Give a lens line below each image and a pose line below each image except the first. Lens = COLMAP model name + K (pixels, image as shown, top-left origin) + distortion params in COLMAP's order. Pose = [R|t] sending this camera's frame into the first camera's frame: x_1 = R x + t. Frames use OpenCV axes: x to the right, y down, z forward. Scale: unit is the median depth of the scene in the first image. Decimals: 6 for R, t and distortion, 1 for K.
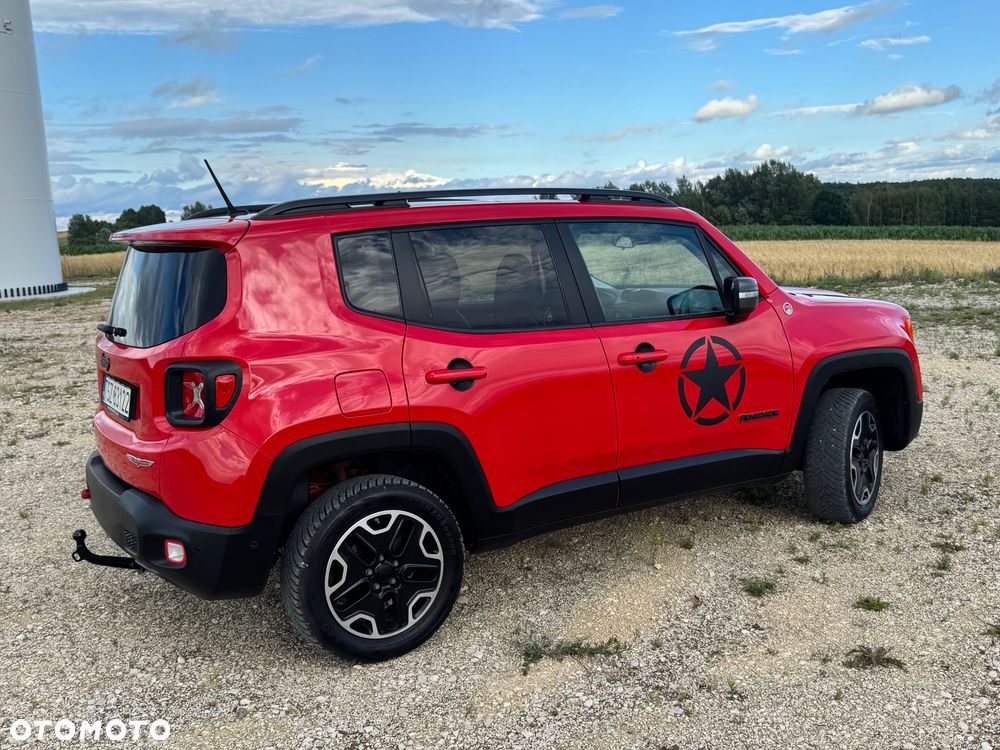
lens RADIAL K [[972.0, 0, 505.0], [0, 972.0, 388.2], [0, 0, 1]] dist [0.151768, -0.315444]
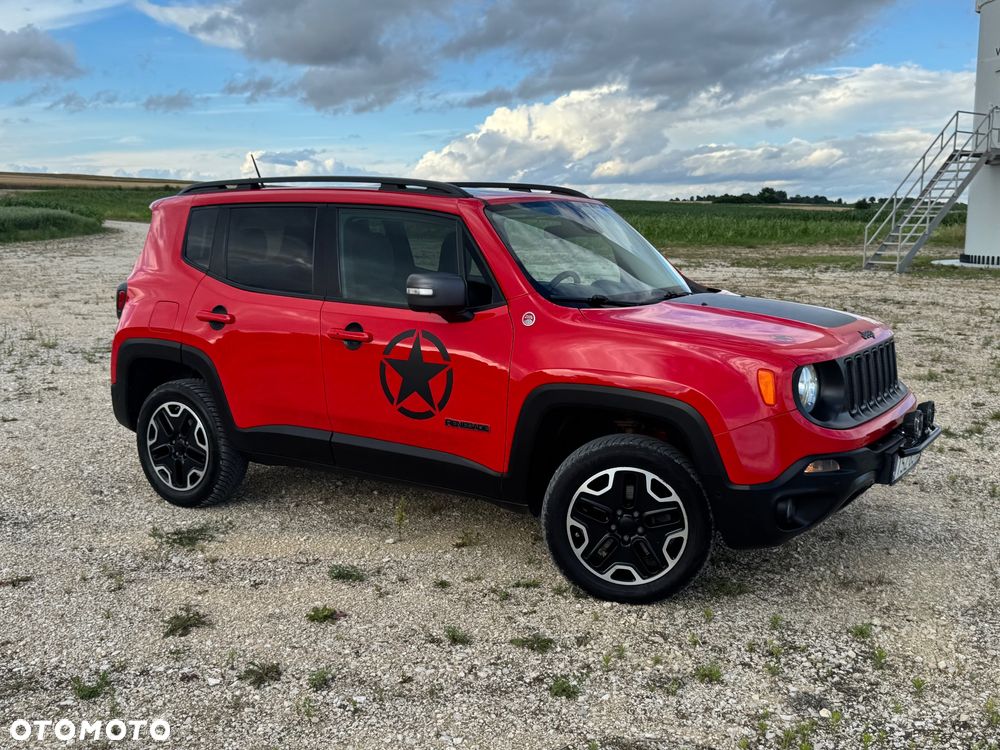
lens RADIAL K [[998.0, 0, 513.8], [0, 998.0, 398.6], [0, 0, 1]] dist [0.189280, -0.389022]
pose [[0.435404, 0.207195, -0.876067, 1.265776], [-0.170646, 0.974506, 0.145665, -0.163673], [0.883914, 0.086074, 0.459661, 0.686220]]
